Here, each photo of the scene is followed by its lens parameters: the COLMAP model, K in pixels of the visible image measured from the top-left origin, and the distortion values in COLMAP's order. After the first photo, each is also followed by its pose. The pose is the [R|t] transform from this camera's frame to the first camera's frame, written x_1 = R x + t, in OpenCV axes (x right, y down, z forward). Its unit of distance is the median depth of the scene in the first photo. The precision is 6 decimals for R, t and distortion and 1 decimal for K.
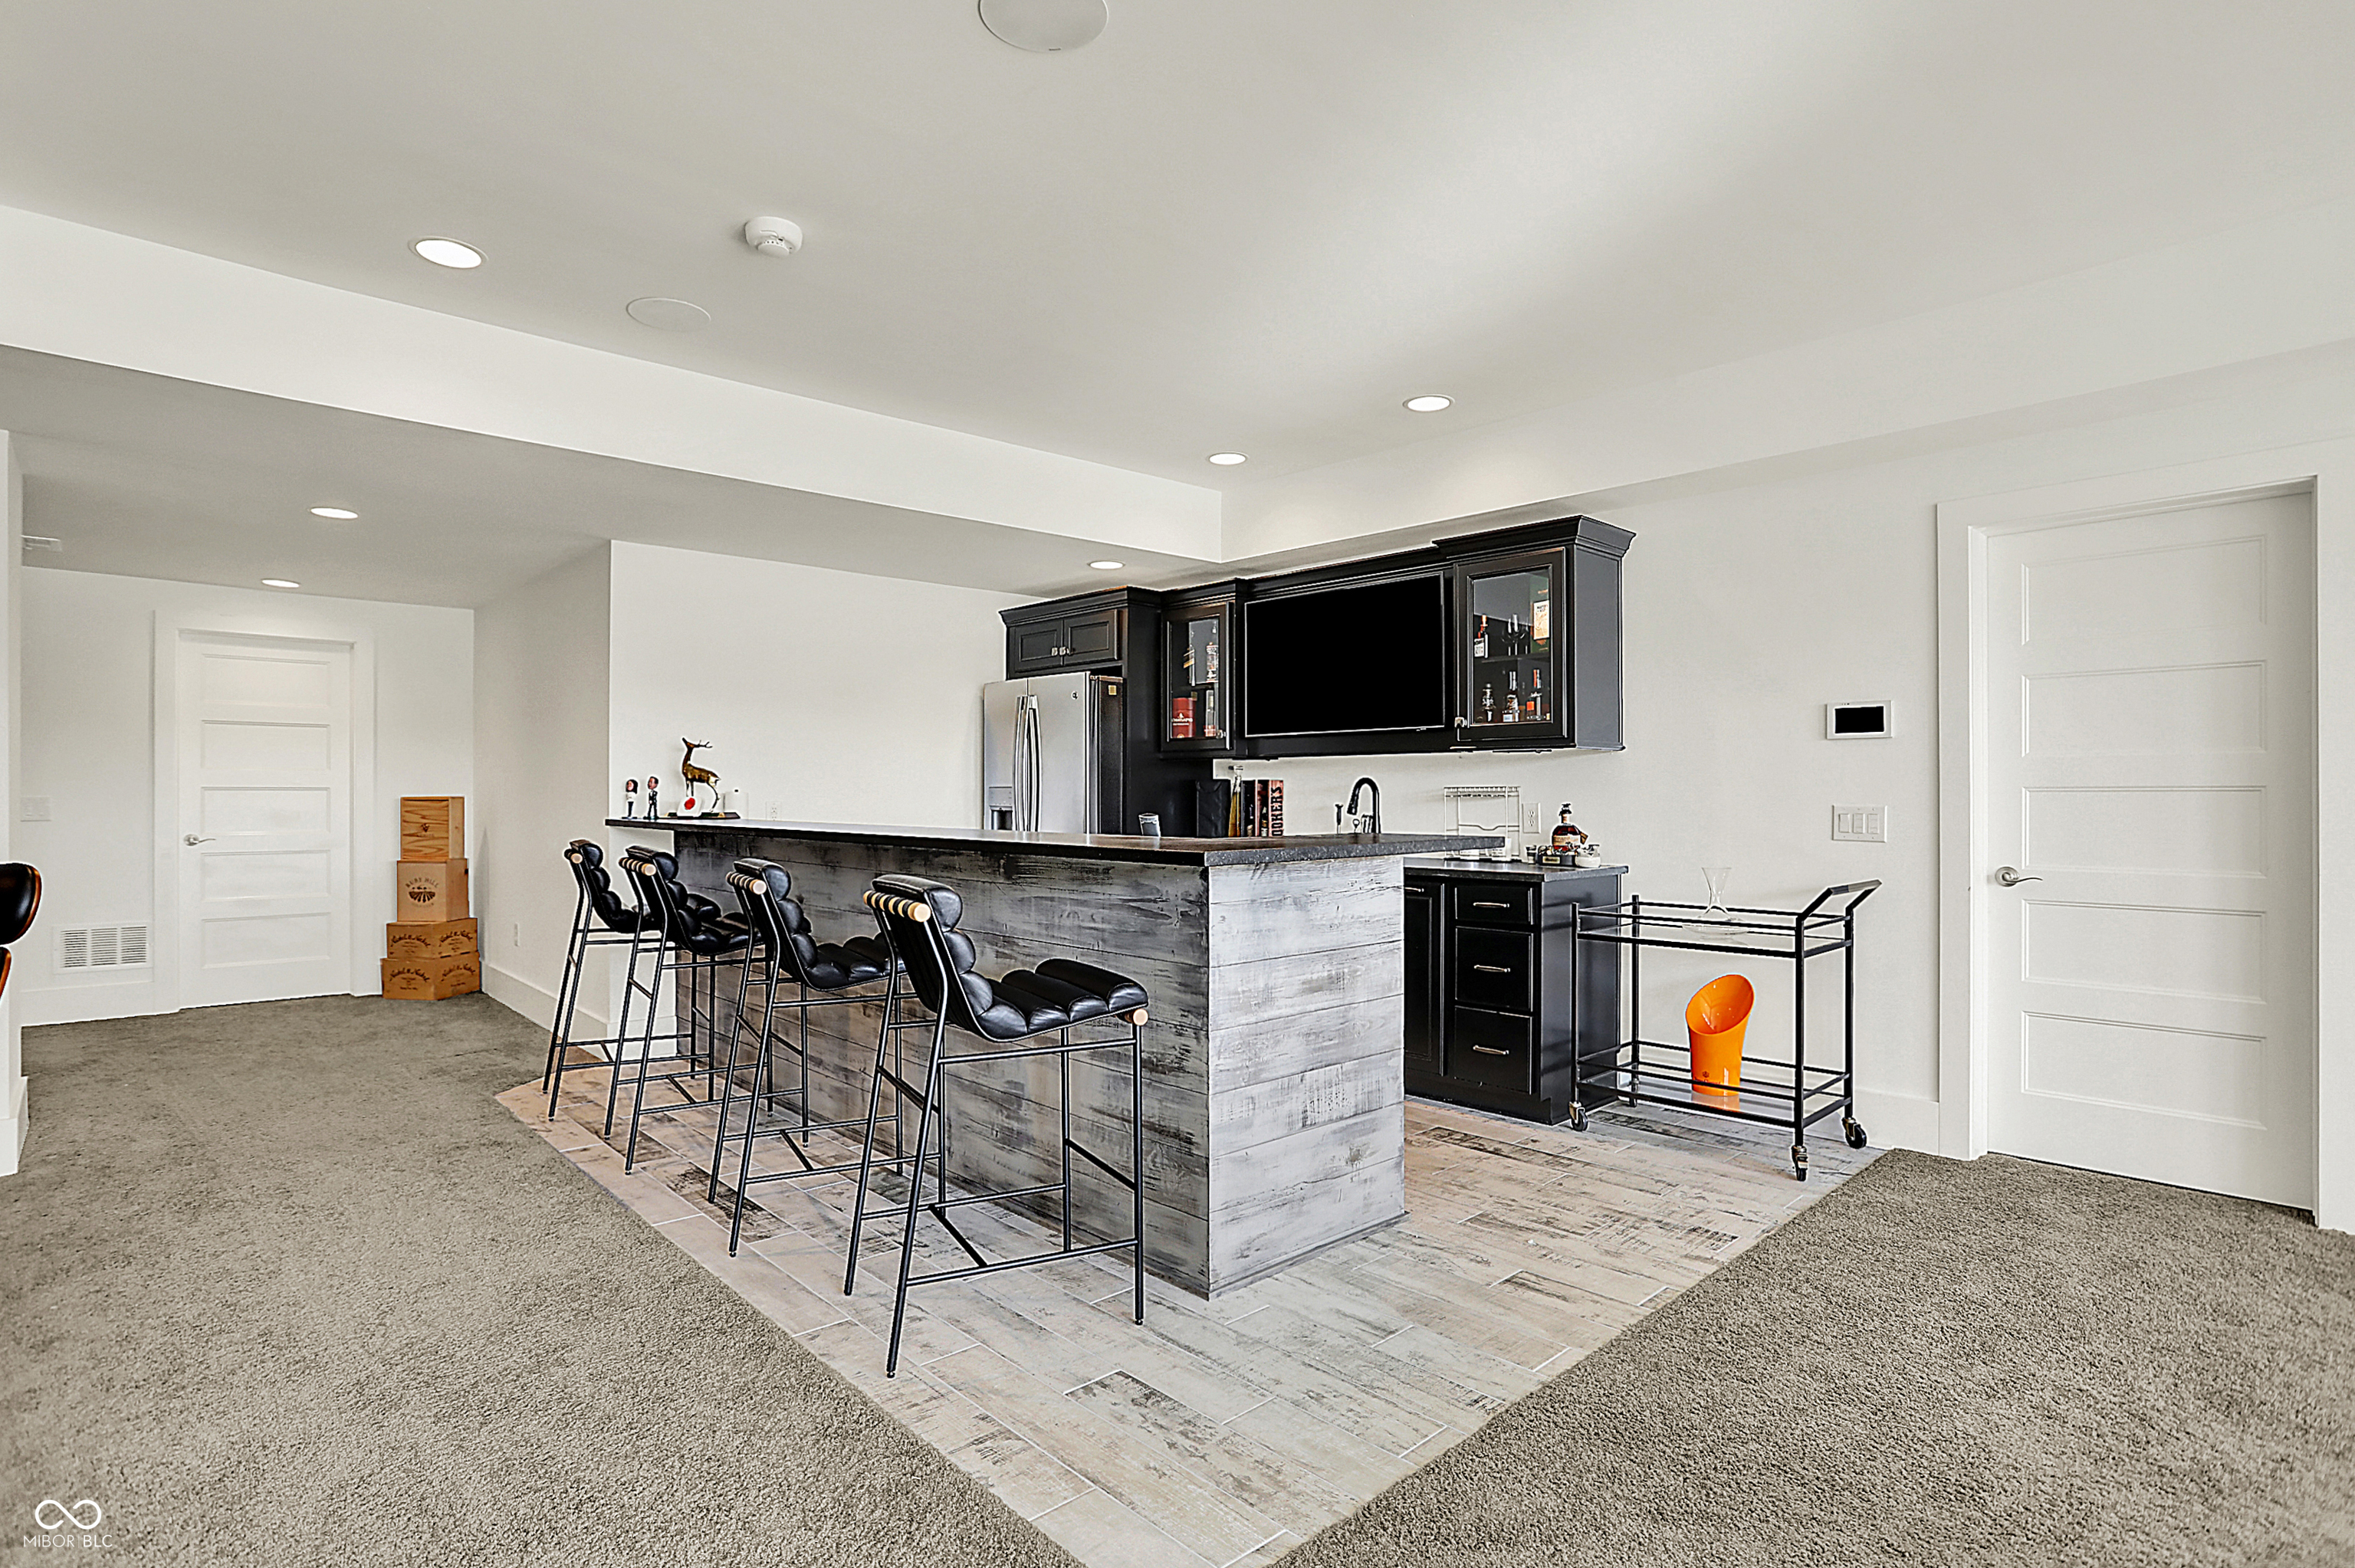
lens RADIAL K [[1197.6, 0, 1185.1], [0, 1197.6, 788.1], [0, 0, 1]] dist [-0.046097, 0.014765]
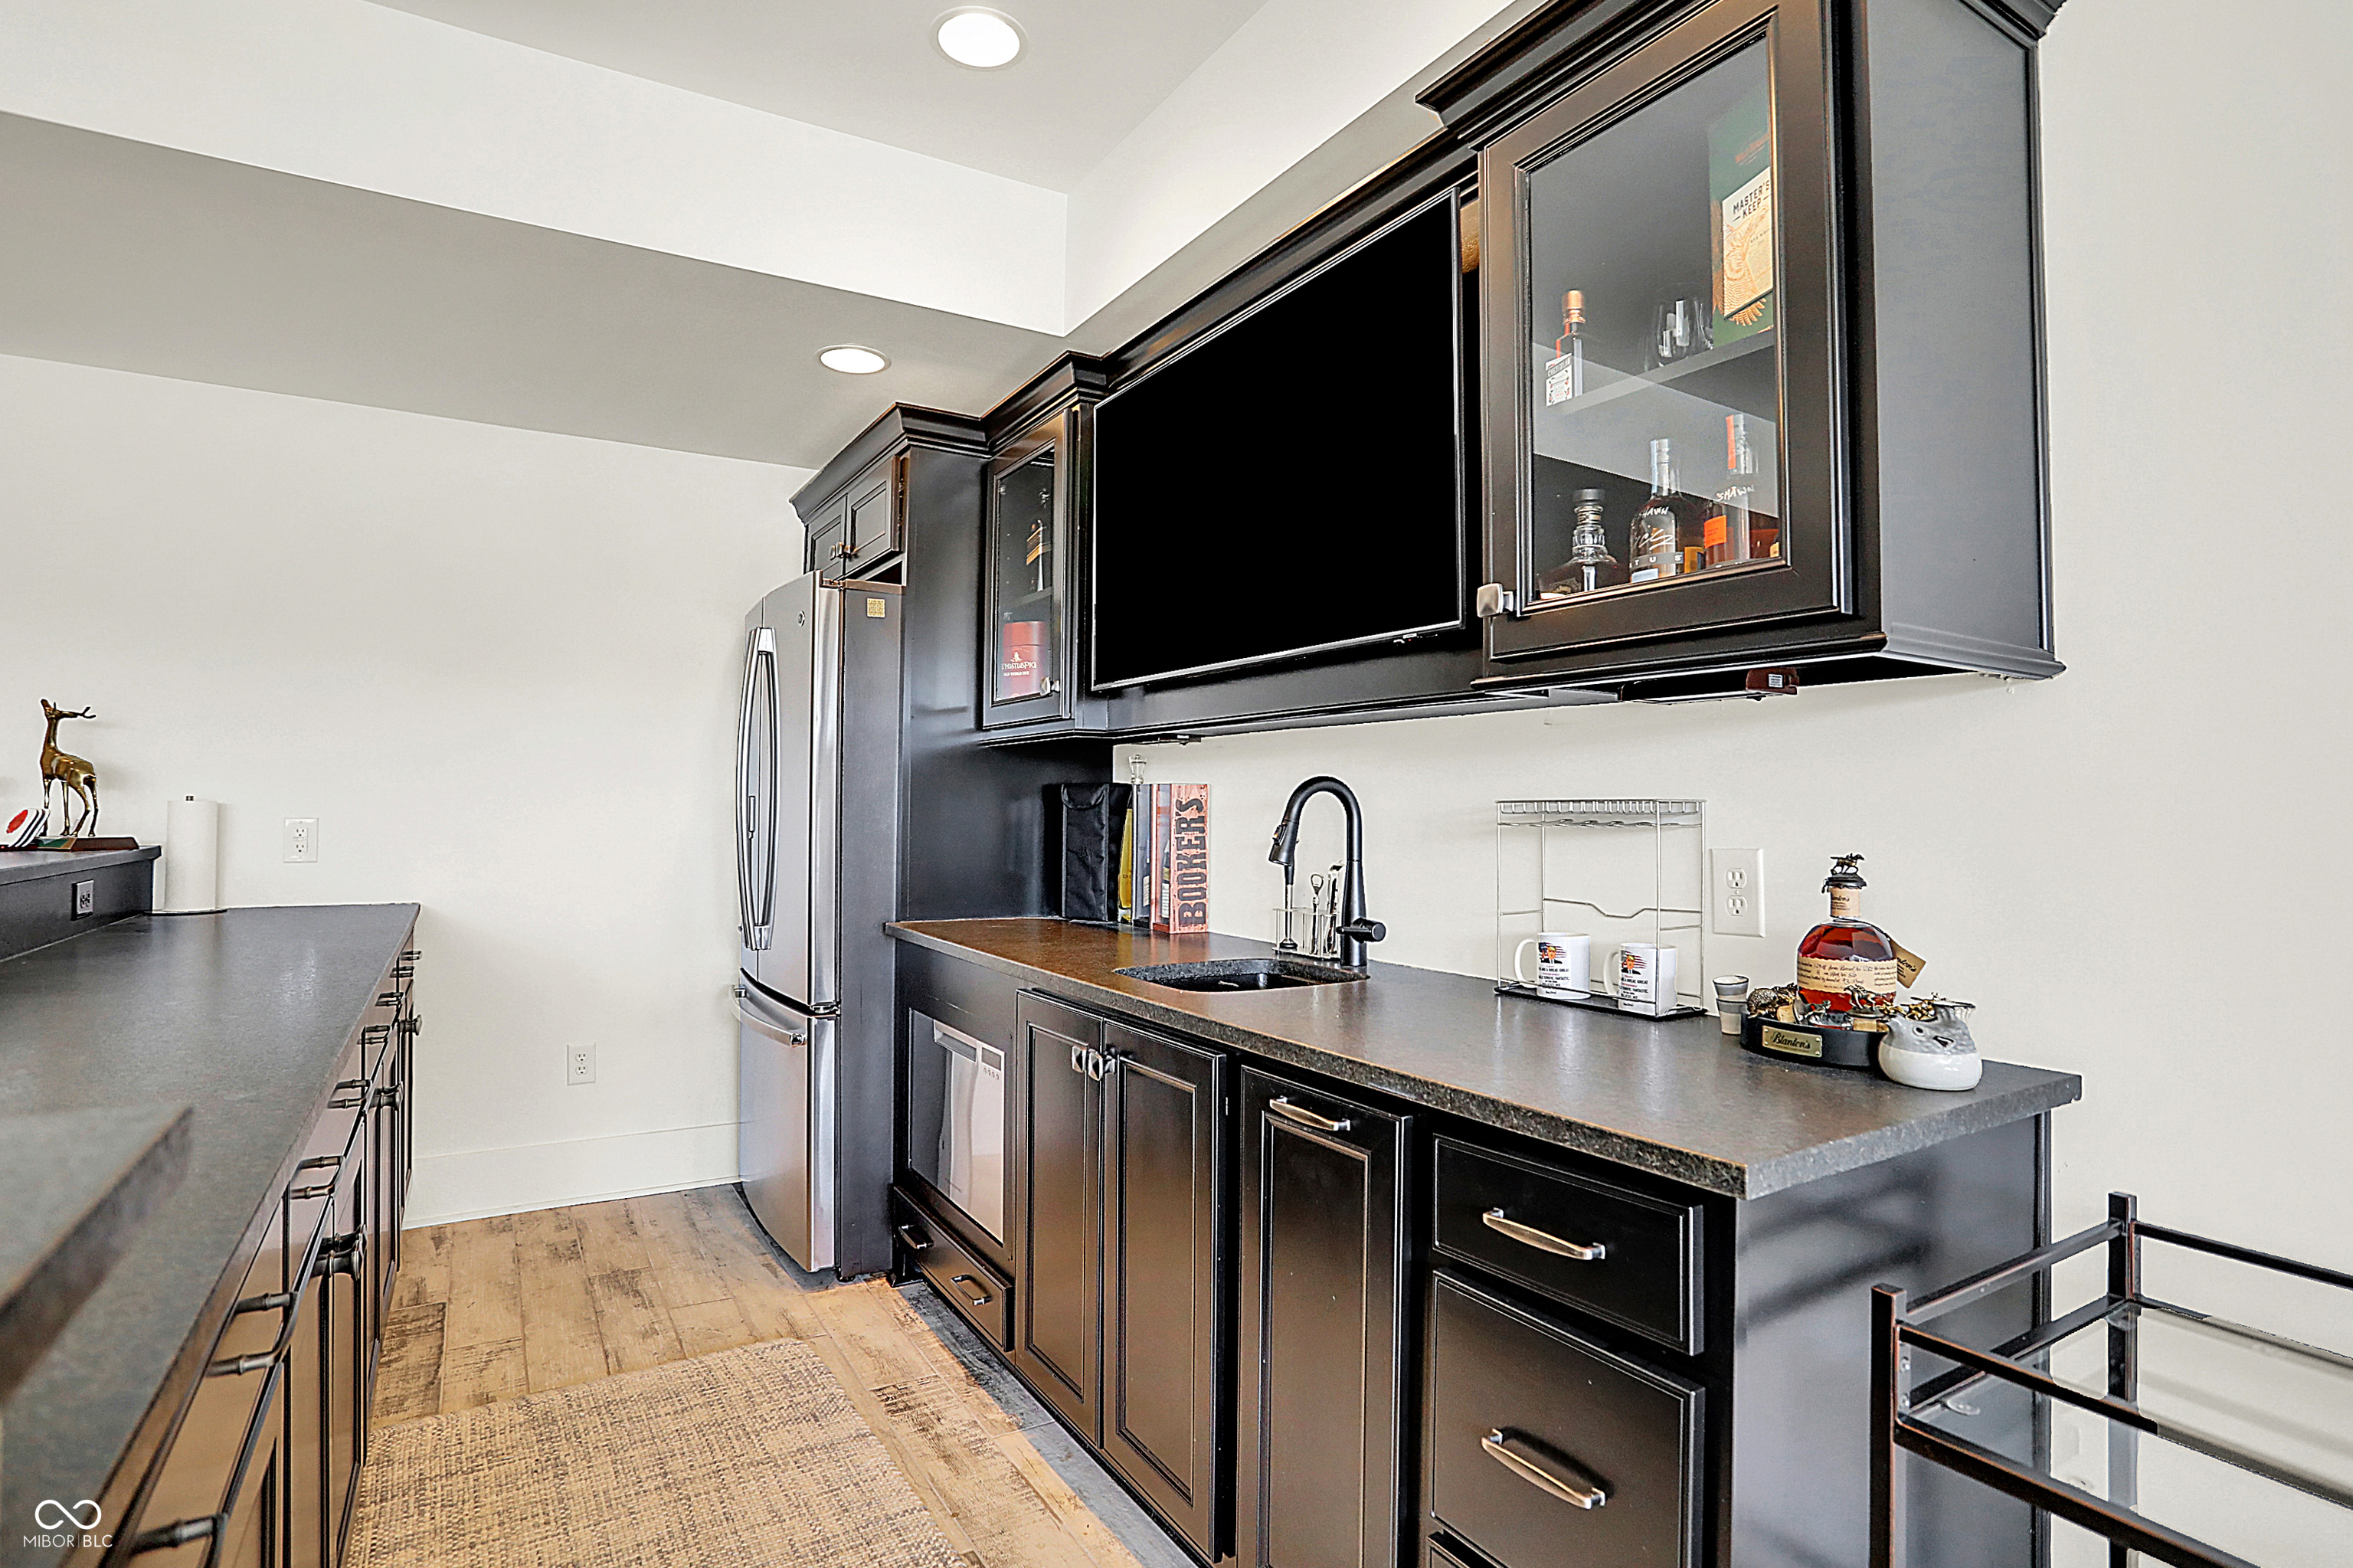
lens RADIAL K [[1196.8, 0, 1169.3], [0, 1196.8, 779.3], [0, 0, 1]] dist [-0.046097, 0.014765]
pose [[0.978120, 0.002698, -0.208025, 0.210958], [-0.007073, 0.999769, -0.020290, 0.000903], [0.207922, 0.021318, 0.977913, 0.661949]]
